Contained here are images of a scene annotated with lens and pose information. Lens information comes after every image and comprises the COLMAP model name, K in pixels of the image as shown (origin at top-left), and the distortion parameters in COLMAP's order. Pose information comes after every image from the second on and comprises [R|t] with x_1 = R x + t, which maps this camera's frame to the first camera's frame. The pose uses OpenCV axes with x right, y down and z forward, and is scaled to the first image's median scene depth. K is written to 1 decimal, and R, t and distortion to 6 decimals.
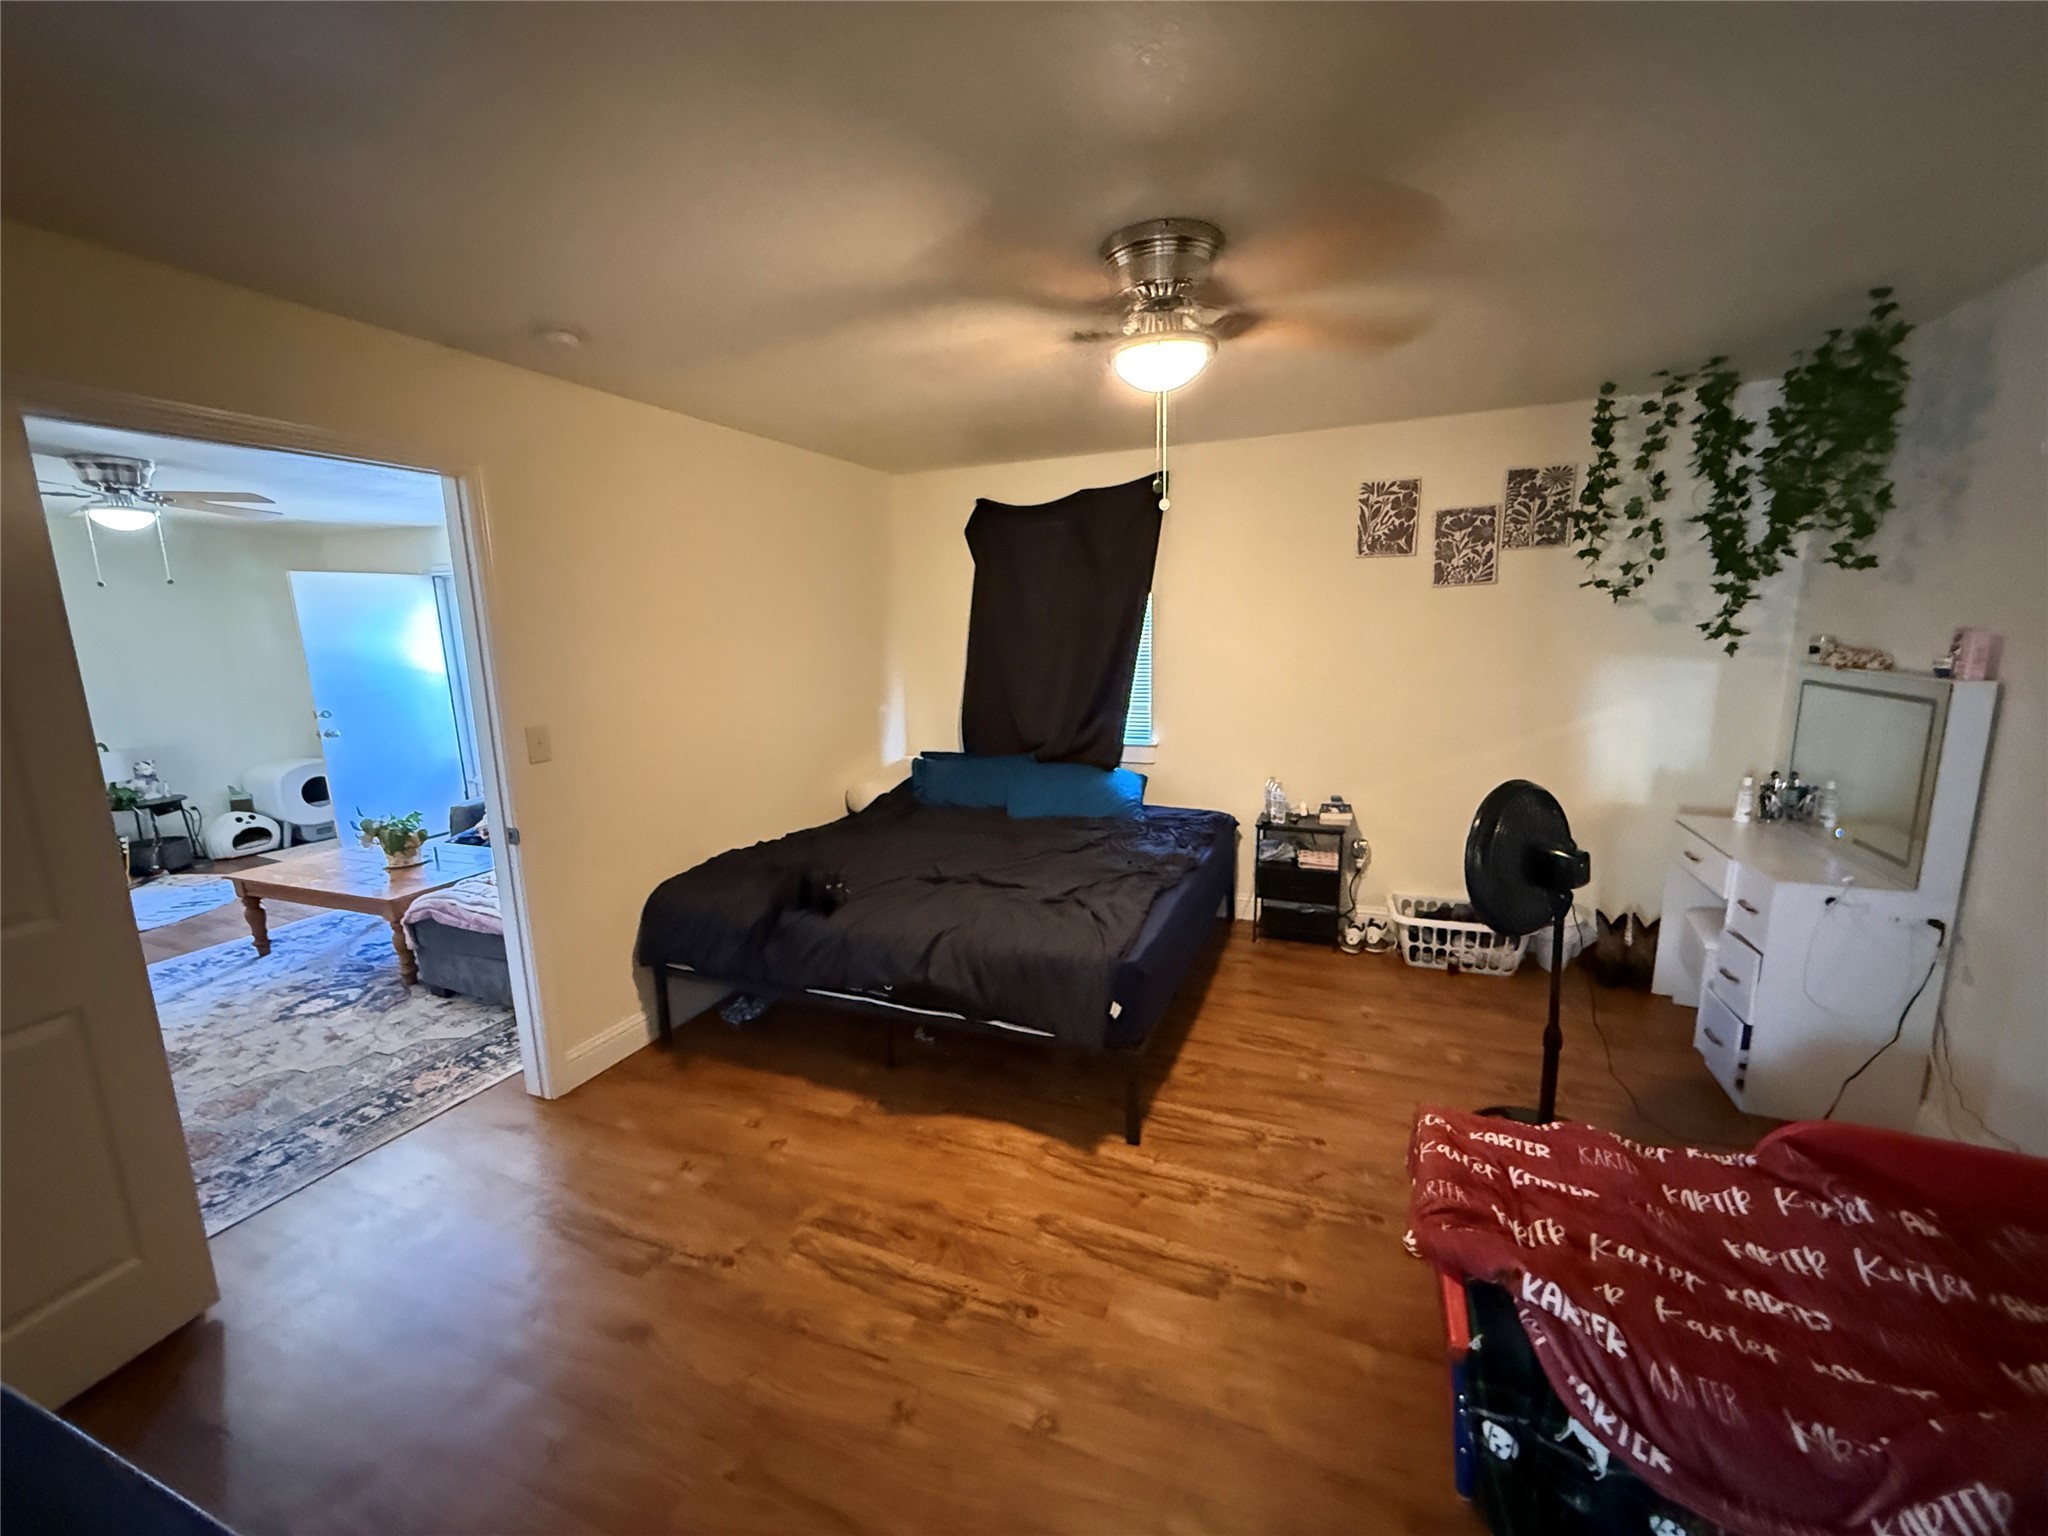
lens RADIAL K [[814.6, 0, 1021.5], [0, 814.6, 767.3], [0, 0, 1]] dist [-0.000489, -0.000058]
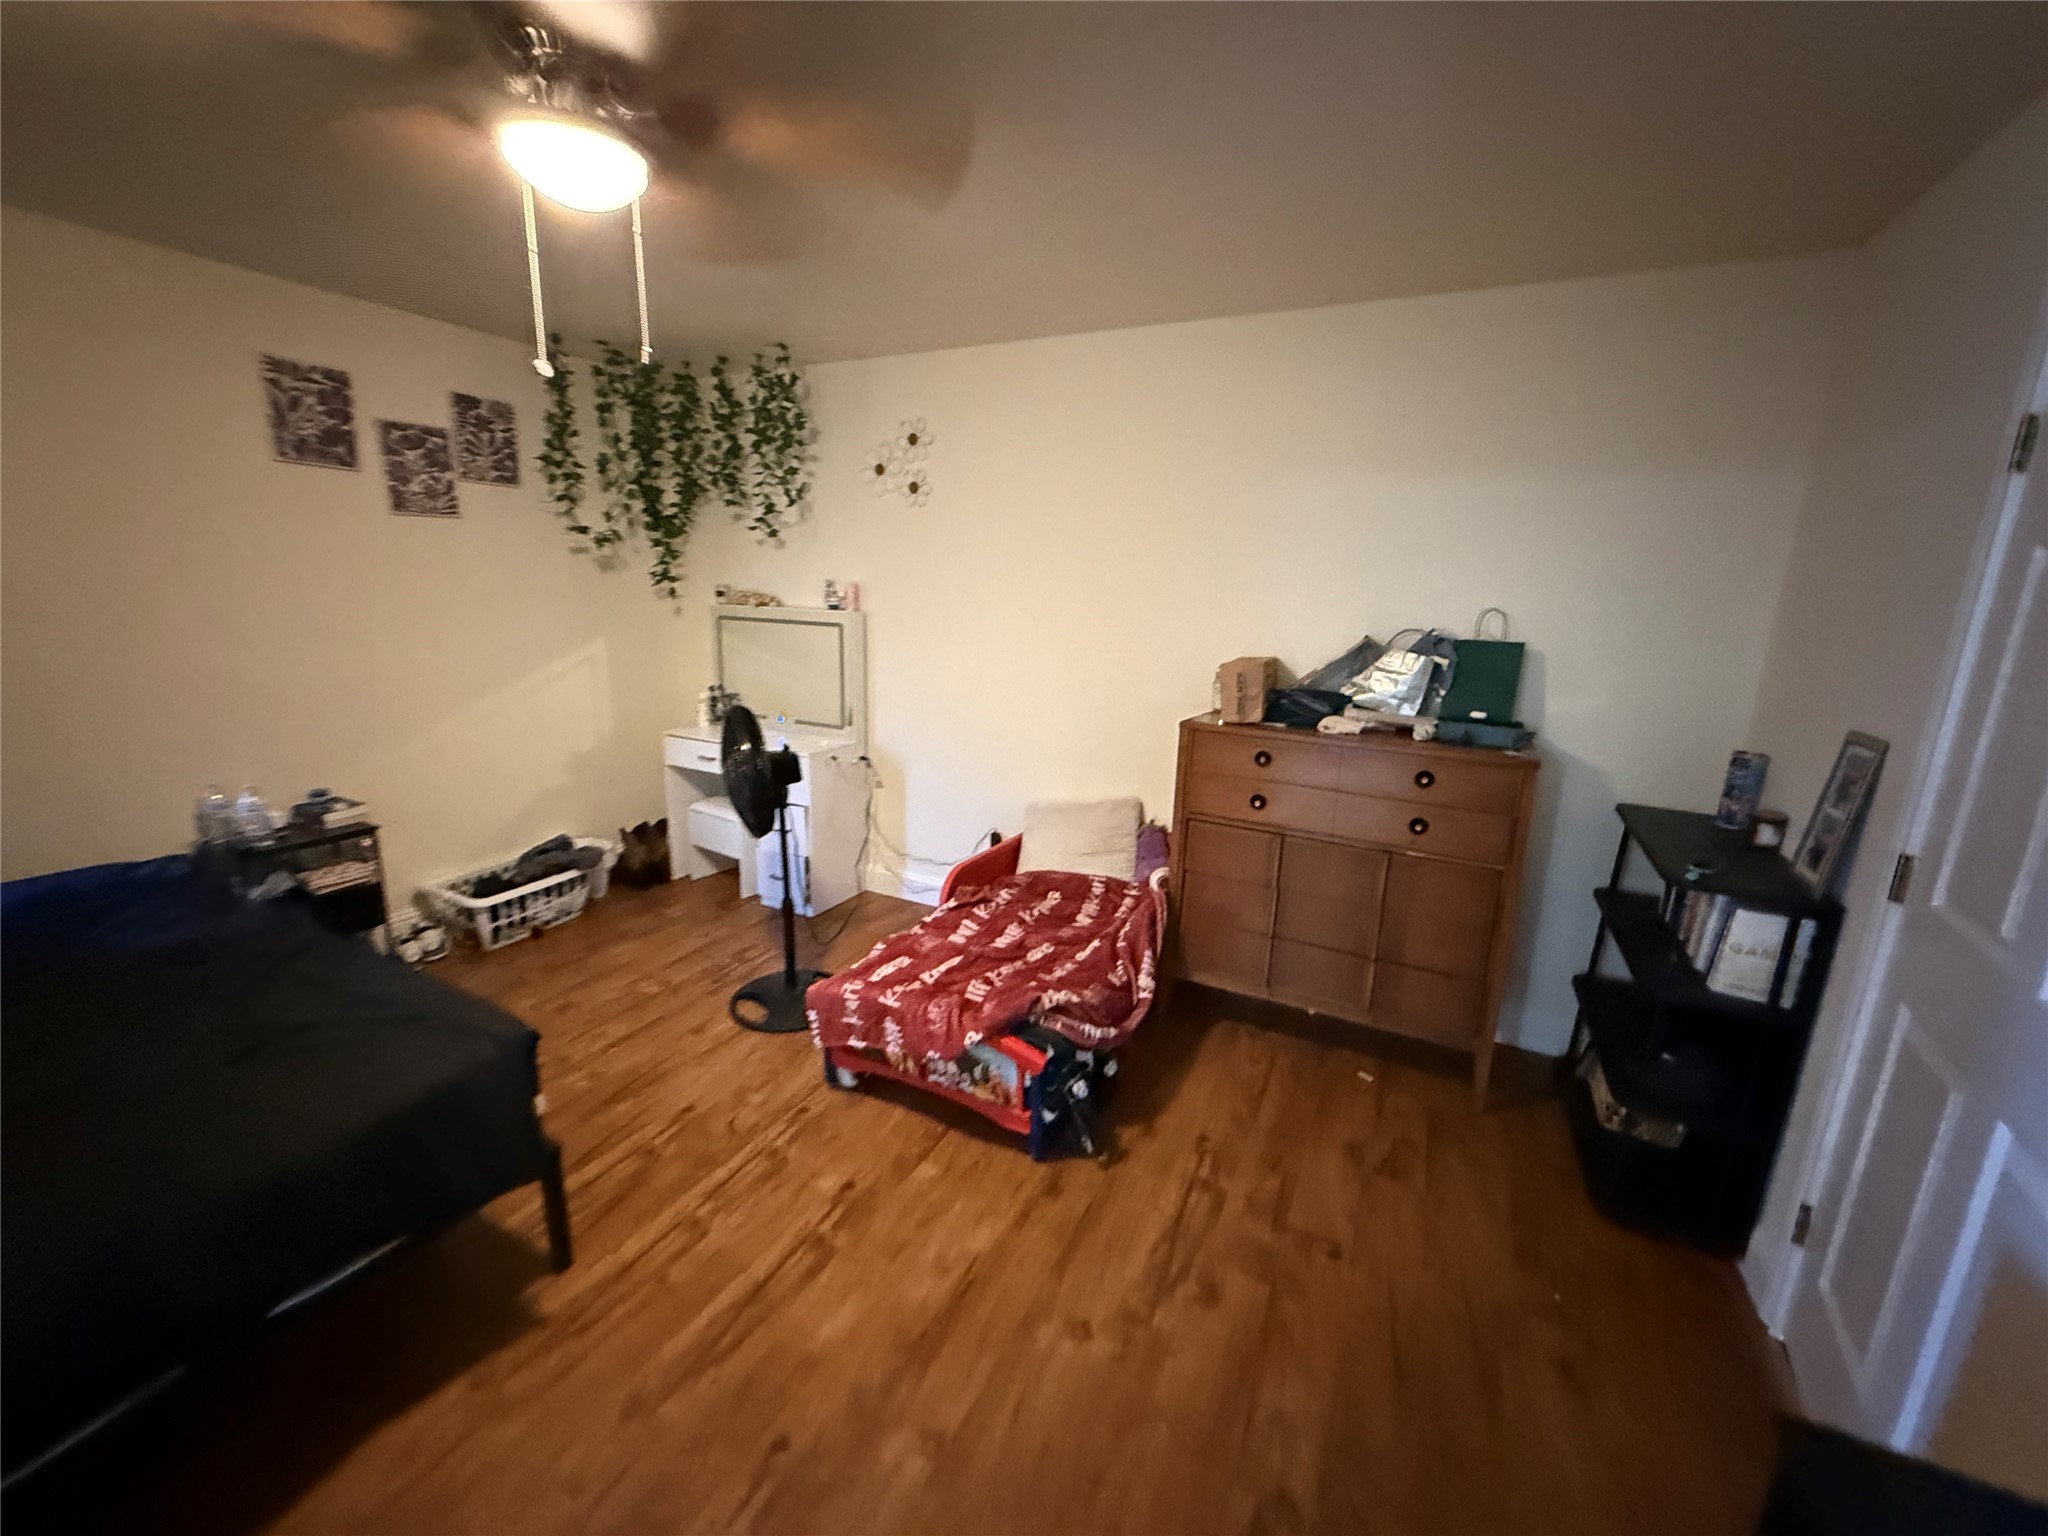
lens RADIAL K [[812.2, 0, 1020.7], [0, 812.2, 765.4], [0, 0, 1]] dist [-0.000577, 0.000011]
pose [[0.076506, -0.194961, 0.977823, -0.335581], [0.142111, 0.972817, 0.182844, -0.036084], [-0.986890, 0.124970, 0.102132, 0.348227]]
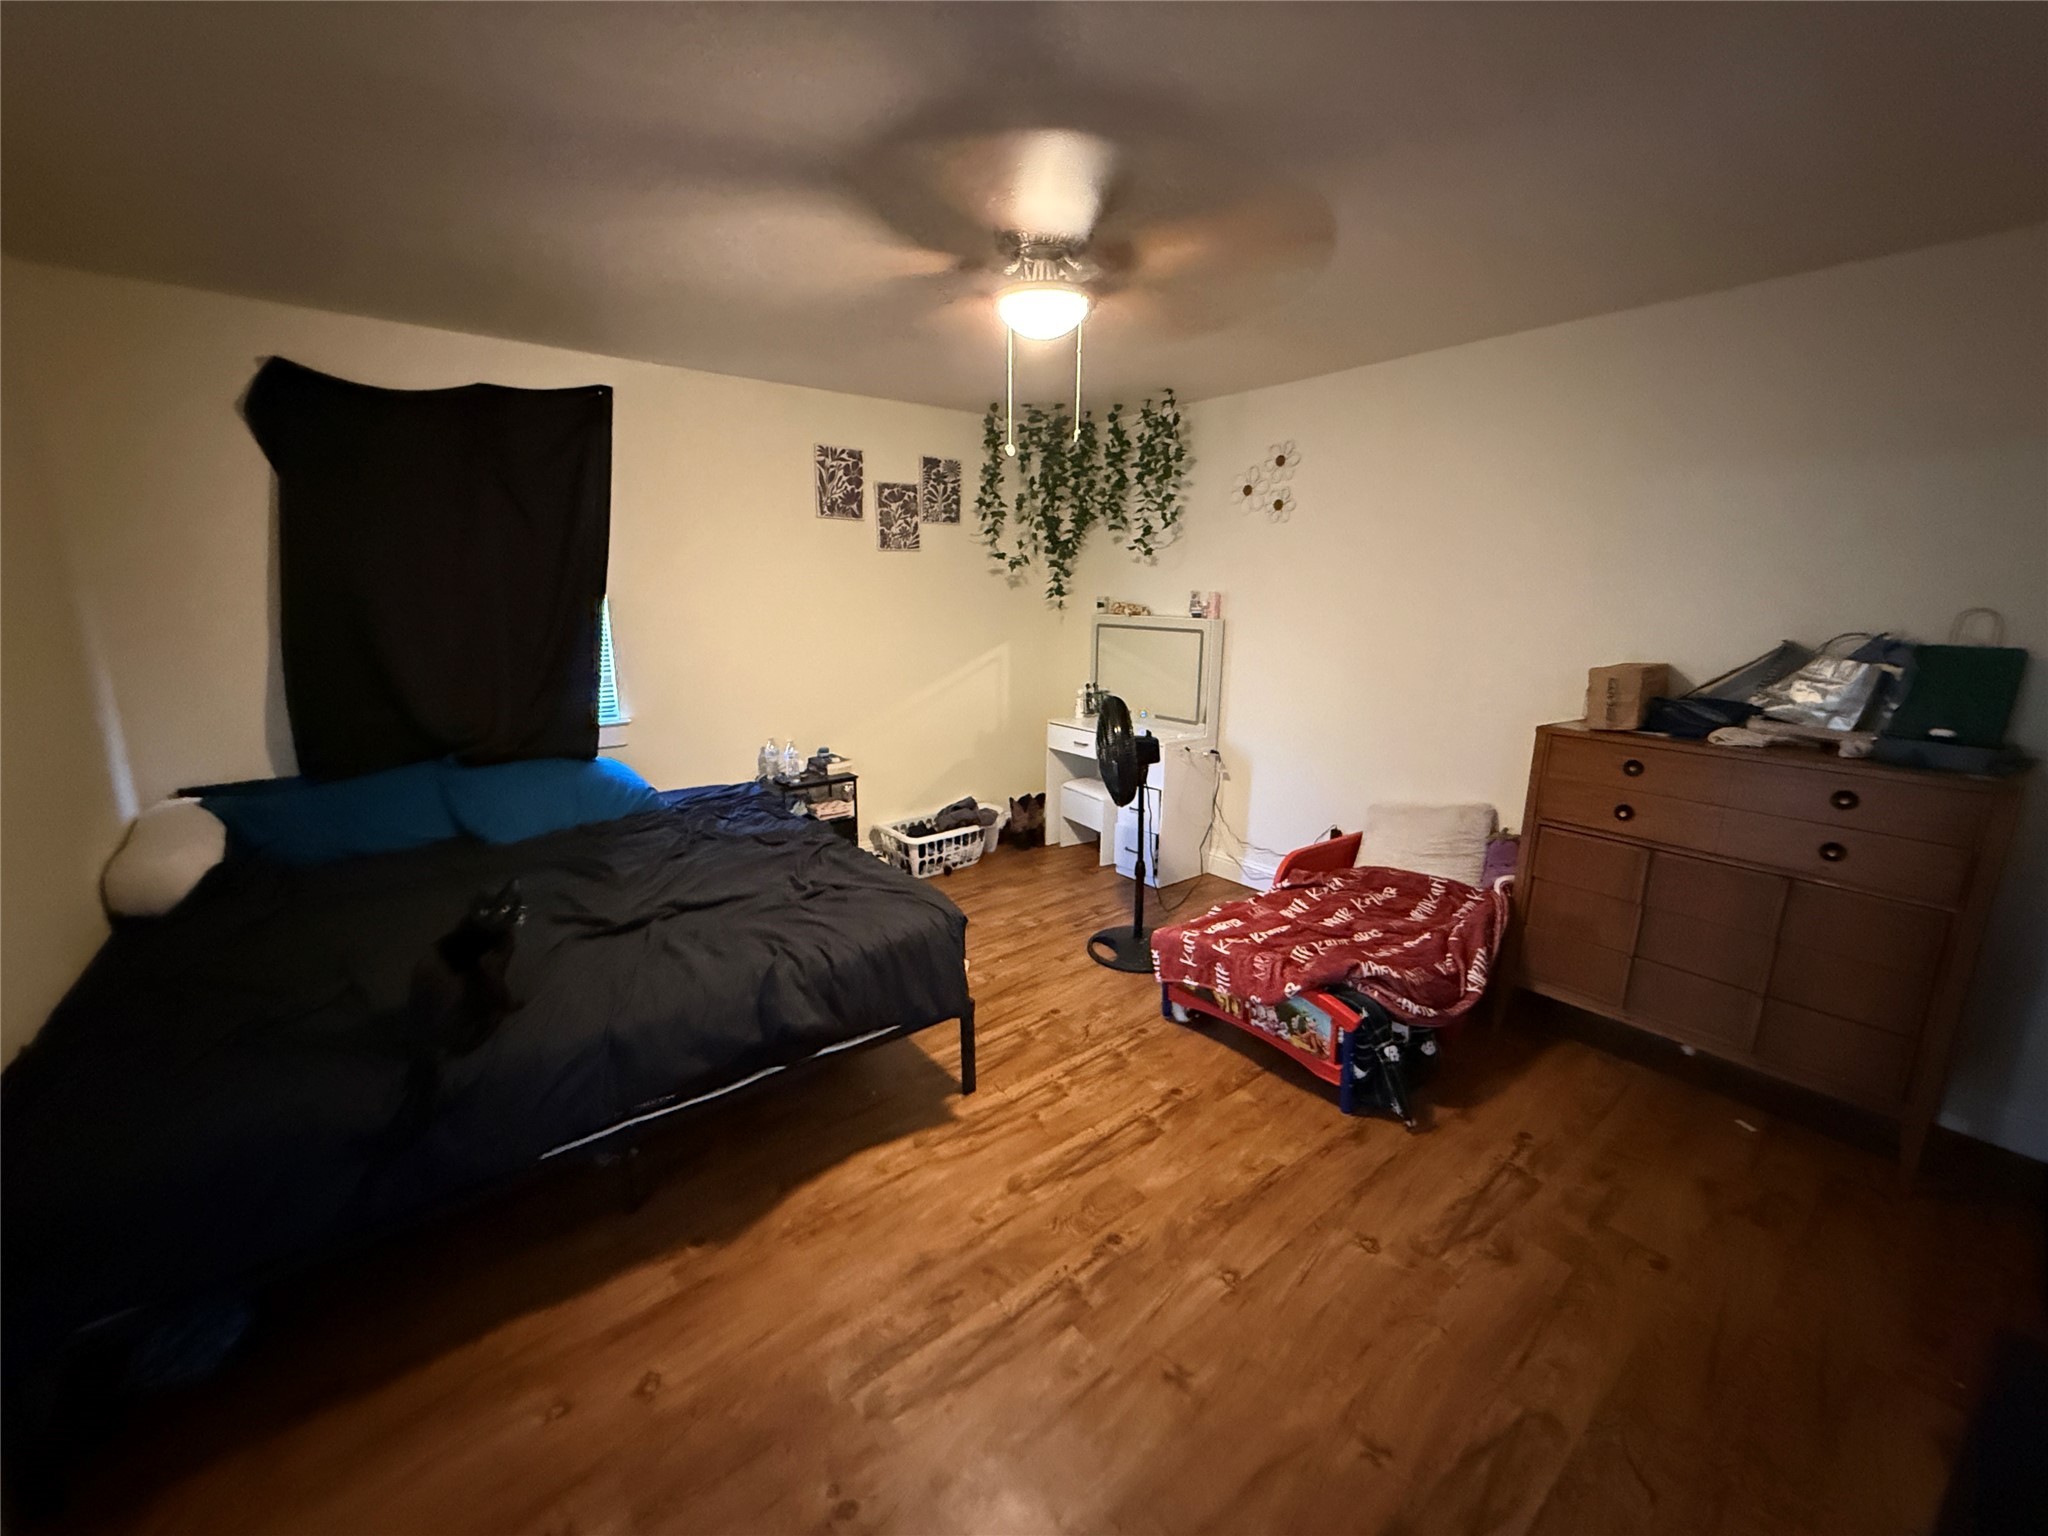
lens RADIAL K [[814.6, 0, 1021.5], [0, 814.6, 767.3], [0, 0, 1]] dist [-0.000489, -0.000058]
pose [[0.483867, -0.164589, 0.859525, -0.467788], [0.135005, 0.984437, 0.112508, -0.027604], [-0.864666, 0.061601, 0.498557, 0.311325]]
